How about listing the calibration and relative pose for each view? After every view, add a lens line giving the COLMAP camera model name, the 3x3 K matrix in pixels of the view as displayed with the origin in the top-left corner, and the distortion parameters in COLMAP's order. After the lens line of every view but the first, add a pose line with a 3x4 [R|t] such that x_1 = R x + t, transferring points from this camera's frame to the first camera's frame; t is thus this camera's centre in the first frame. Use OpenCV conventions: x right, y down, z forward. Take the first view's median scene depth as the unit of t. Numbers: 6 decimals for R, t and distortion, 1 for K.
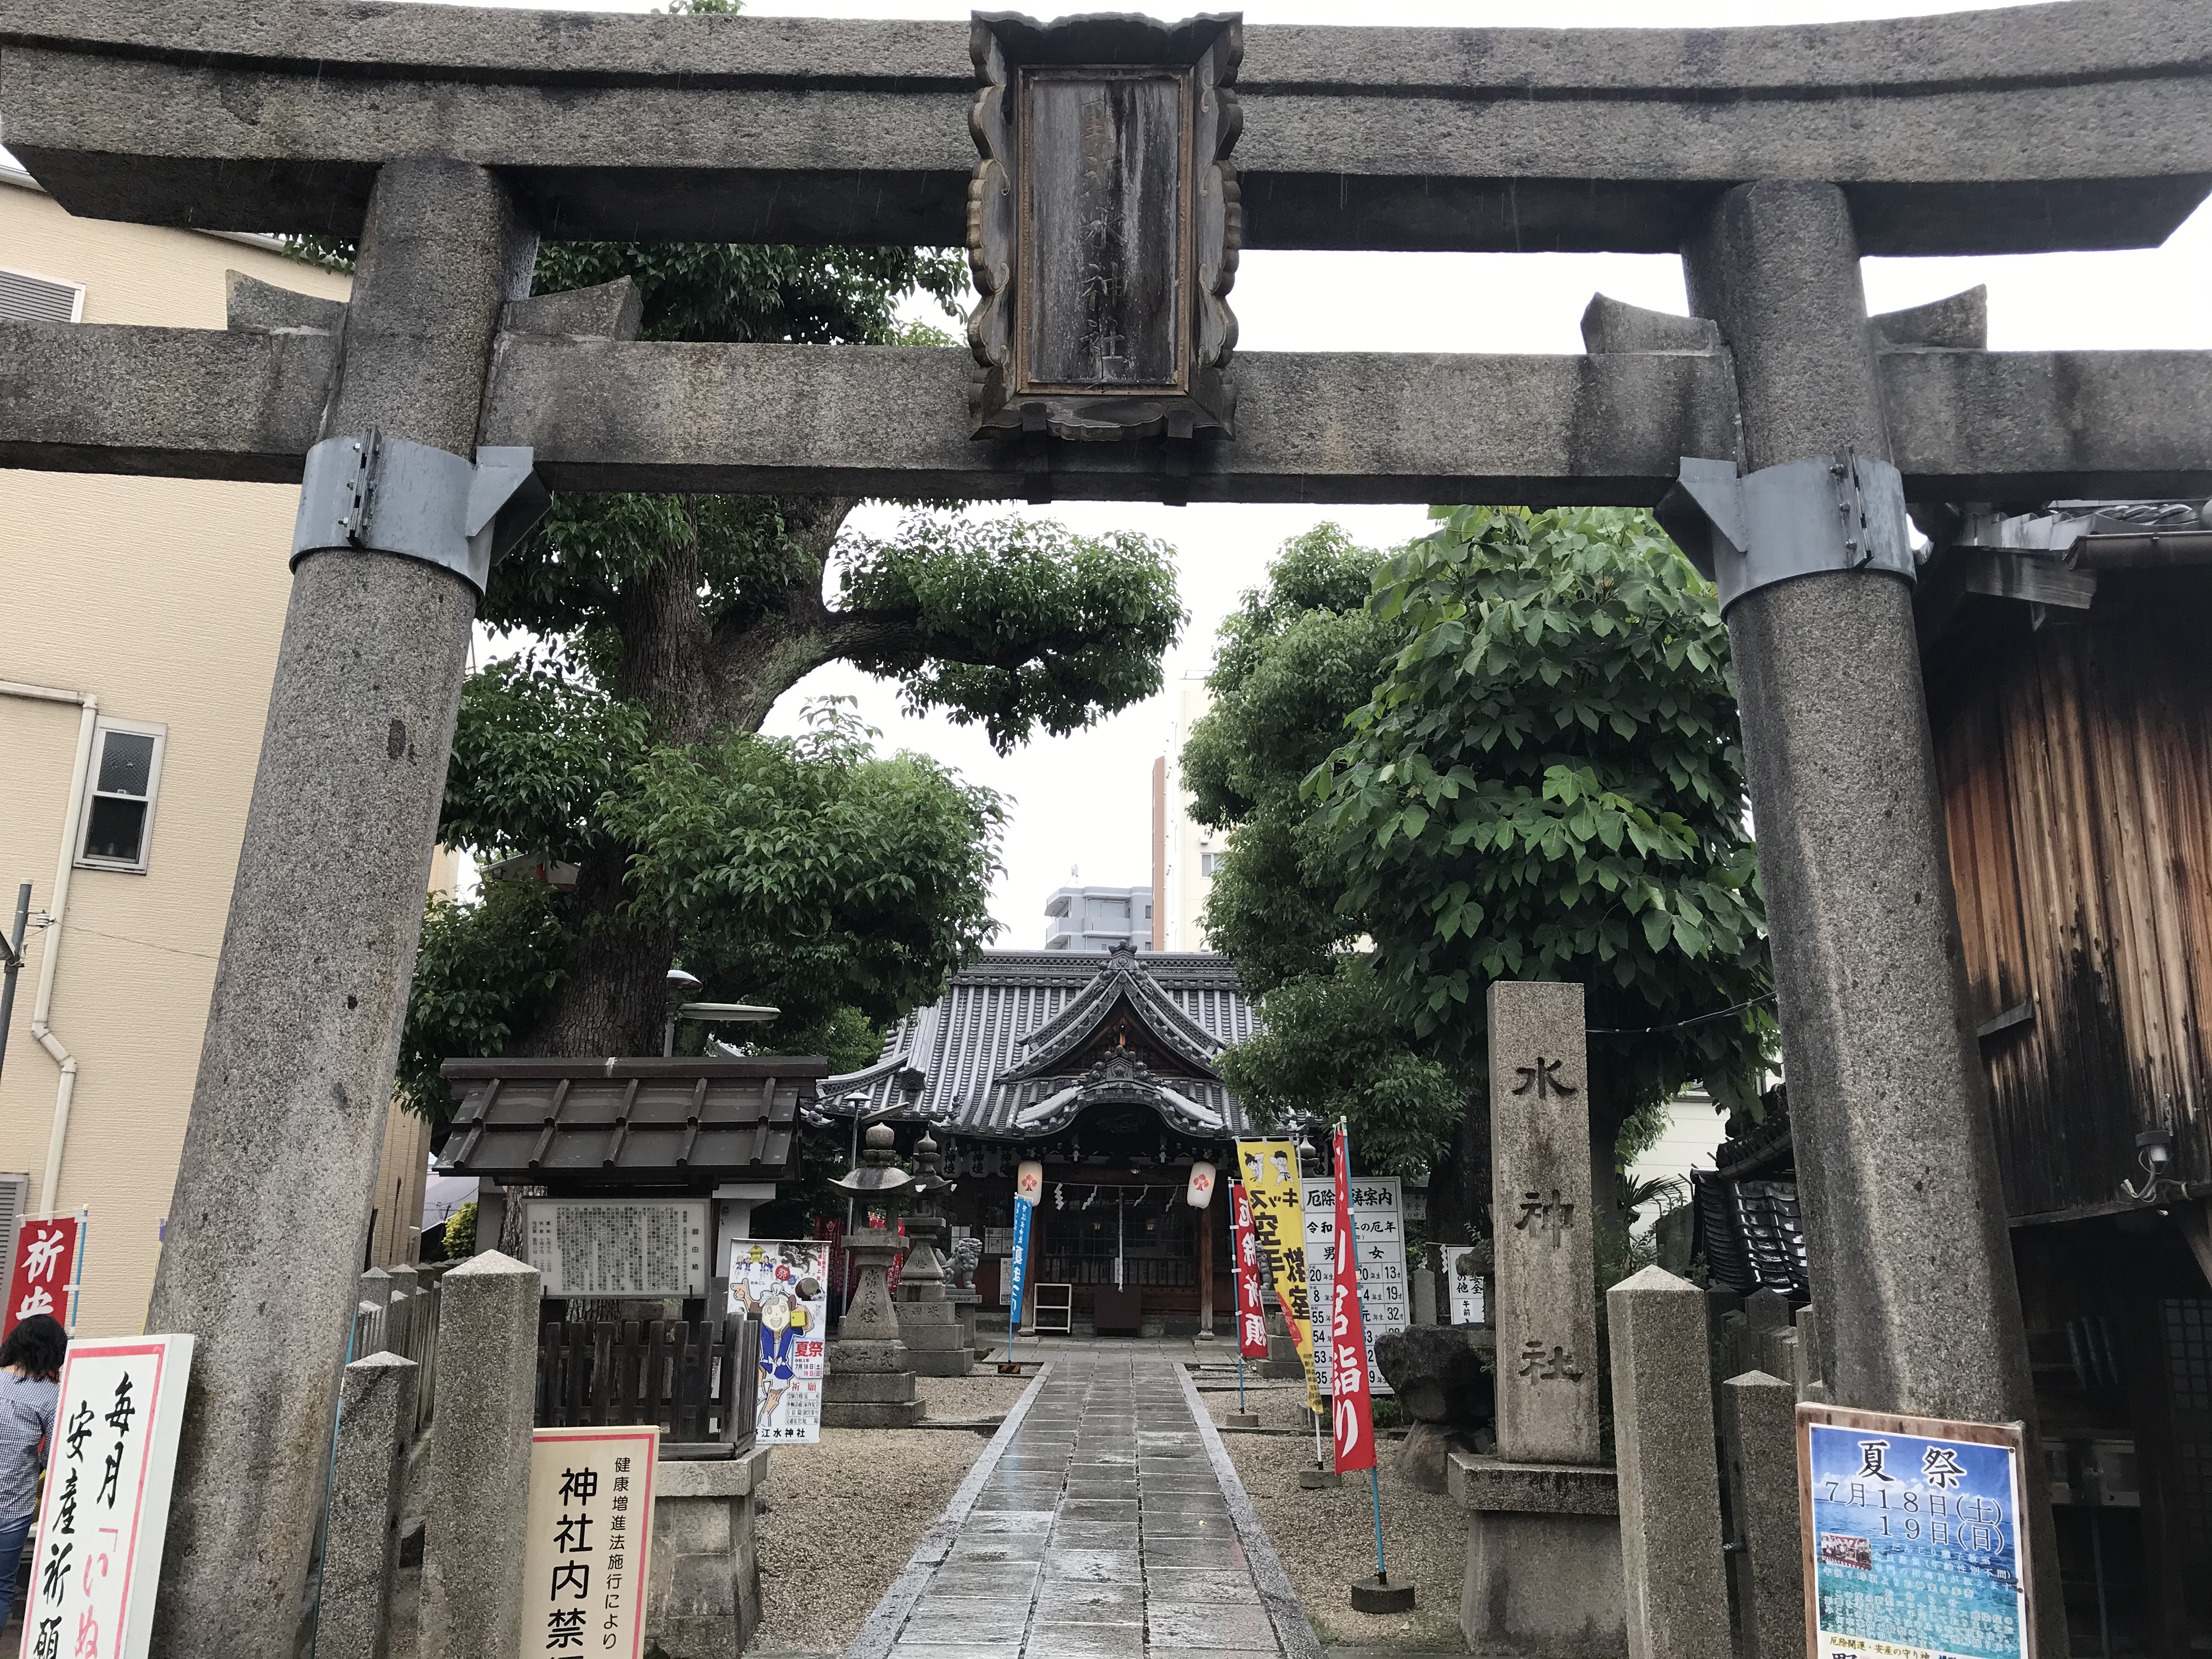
lens RADIAL K [[1809.8, 0, 1093.9], [0, 1809.8, 829.0], [0, 0, 1]] dist [0.044985, -0.054426]
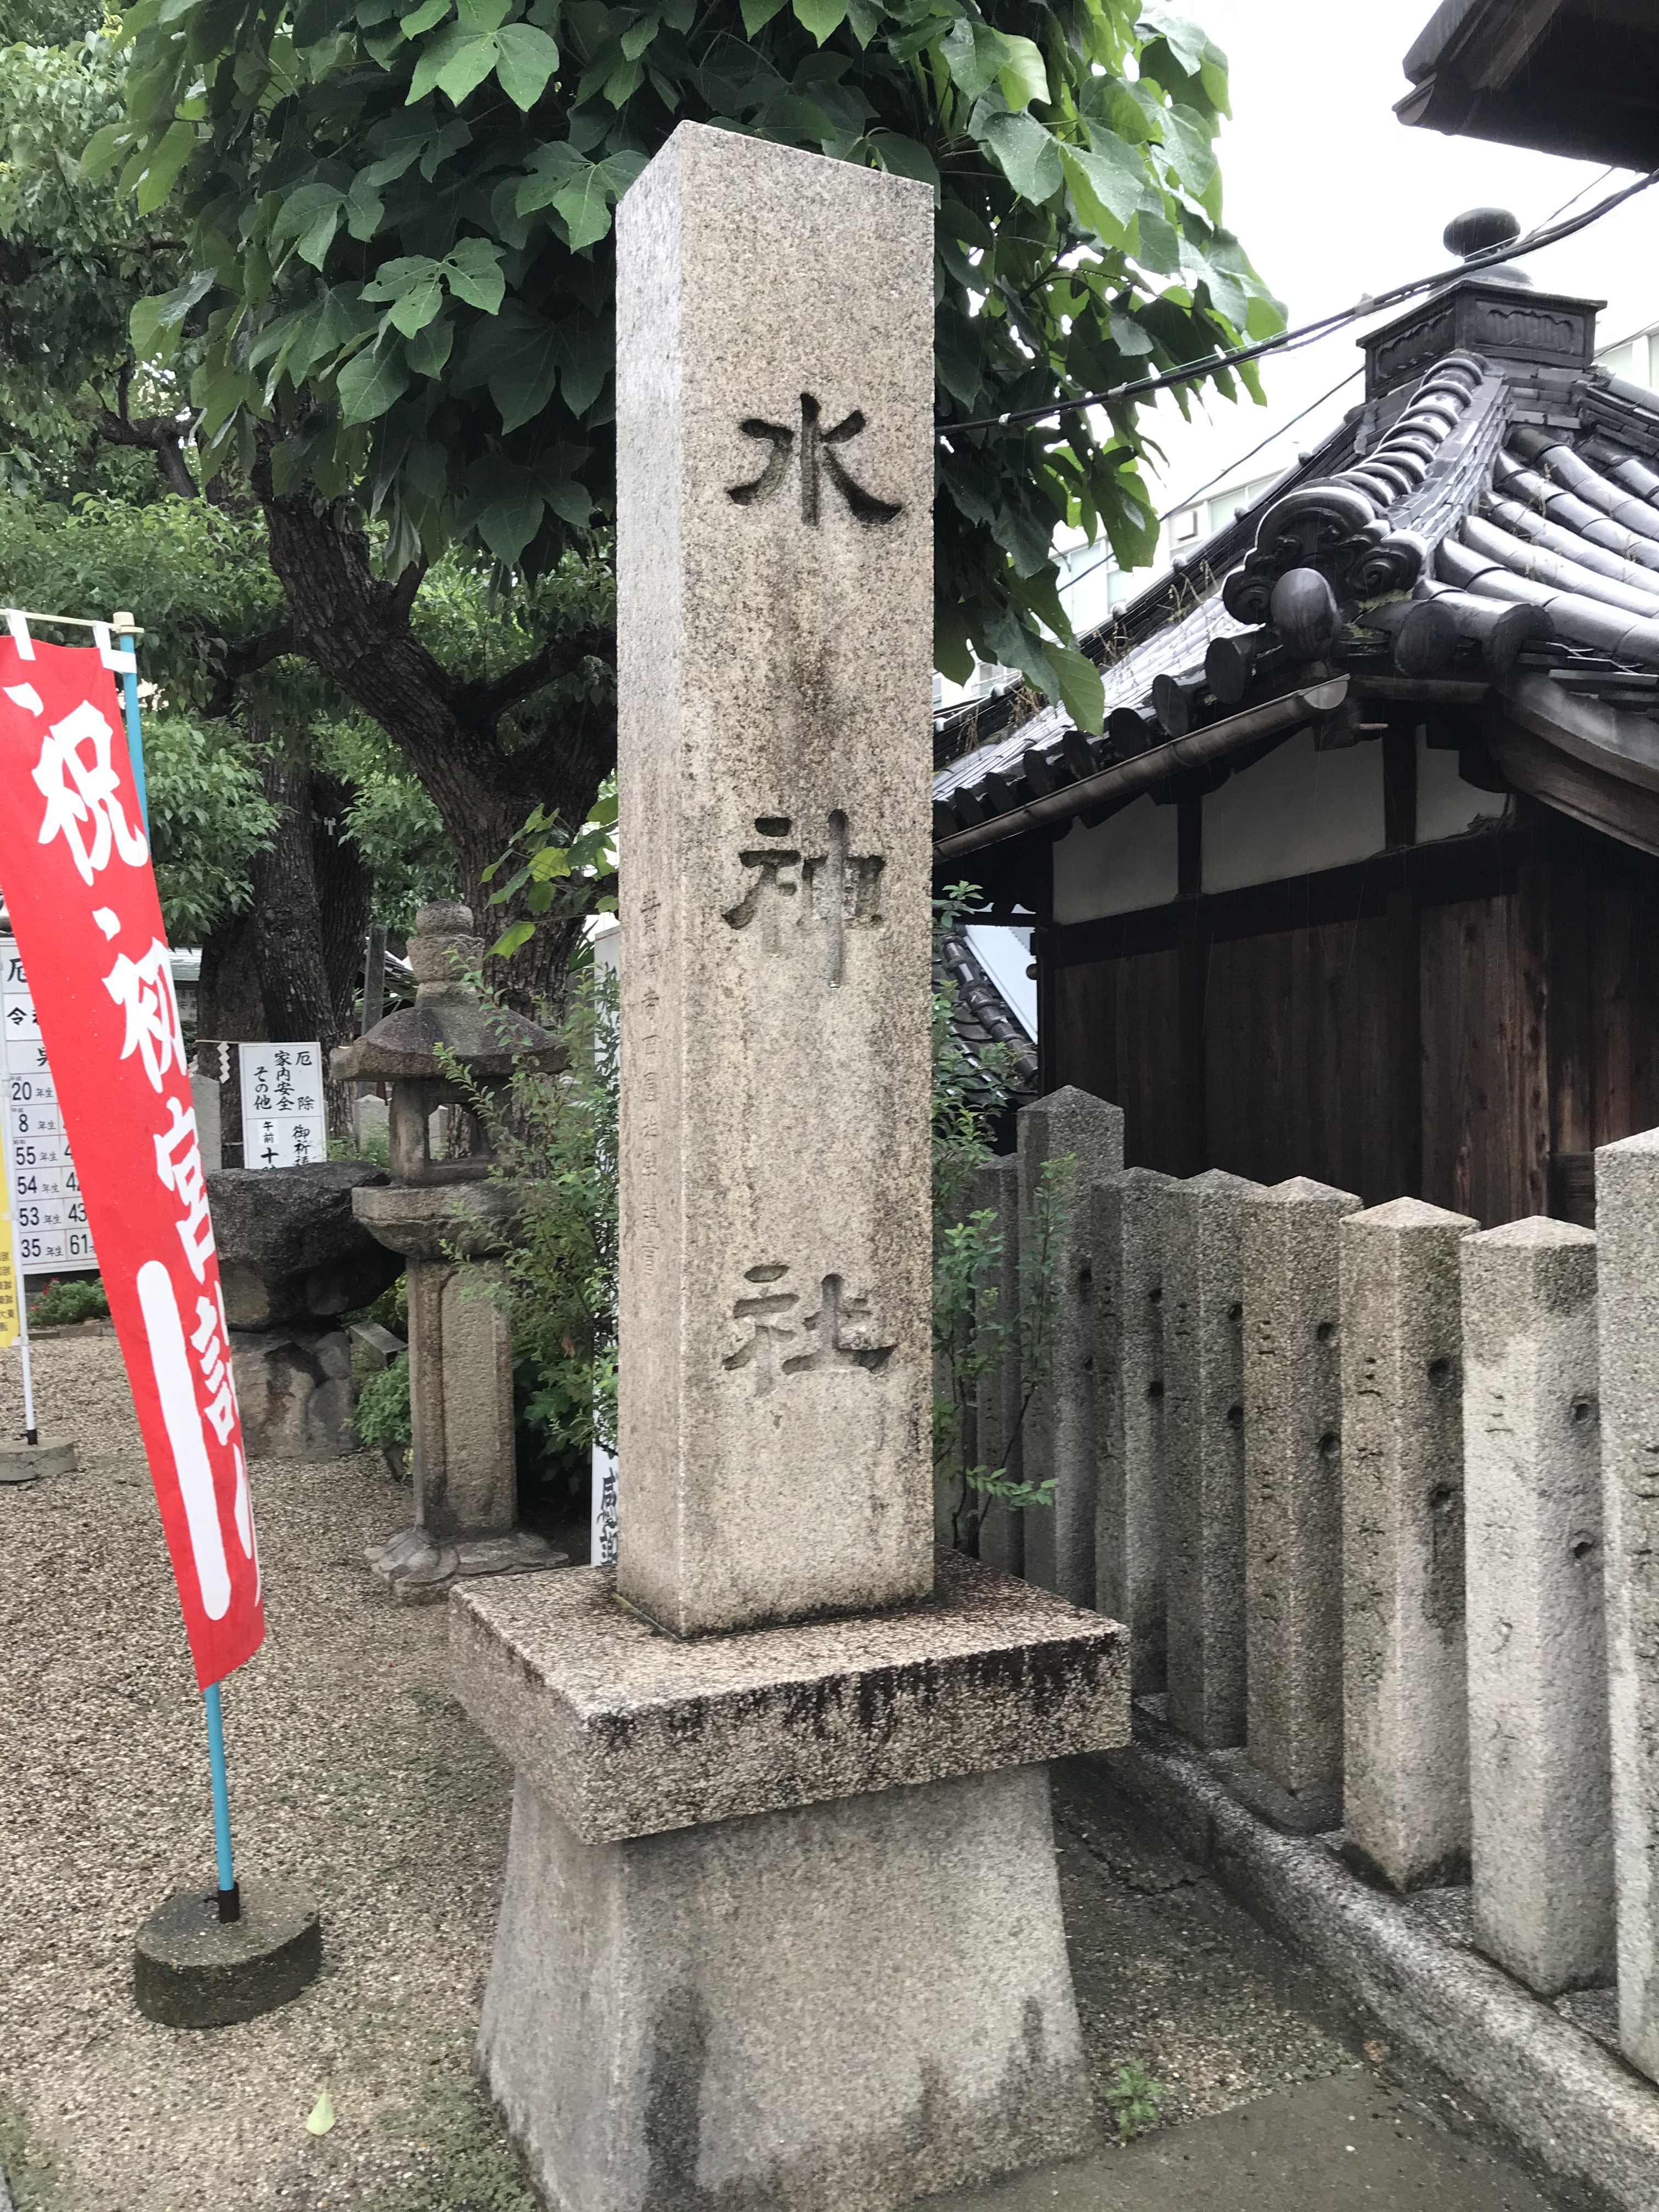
lens RADIAL K [[1809.8, 0, 821.9], [0, 1809.8, 1092.7], [0, 0, 1]] dist [0.044985, -0.054426]
pose [[0.861480, -0.028155, 0.507010, 0.086524], [-0.096741, 0.971075, 0.218301, 0.177646], [-0.498491, -0.237110, 0.833838, 0.721565]]
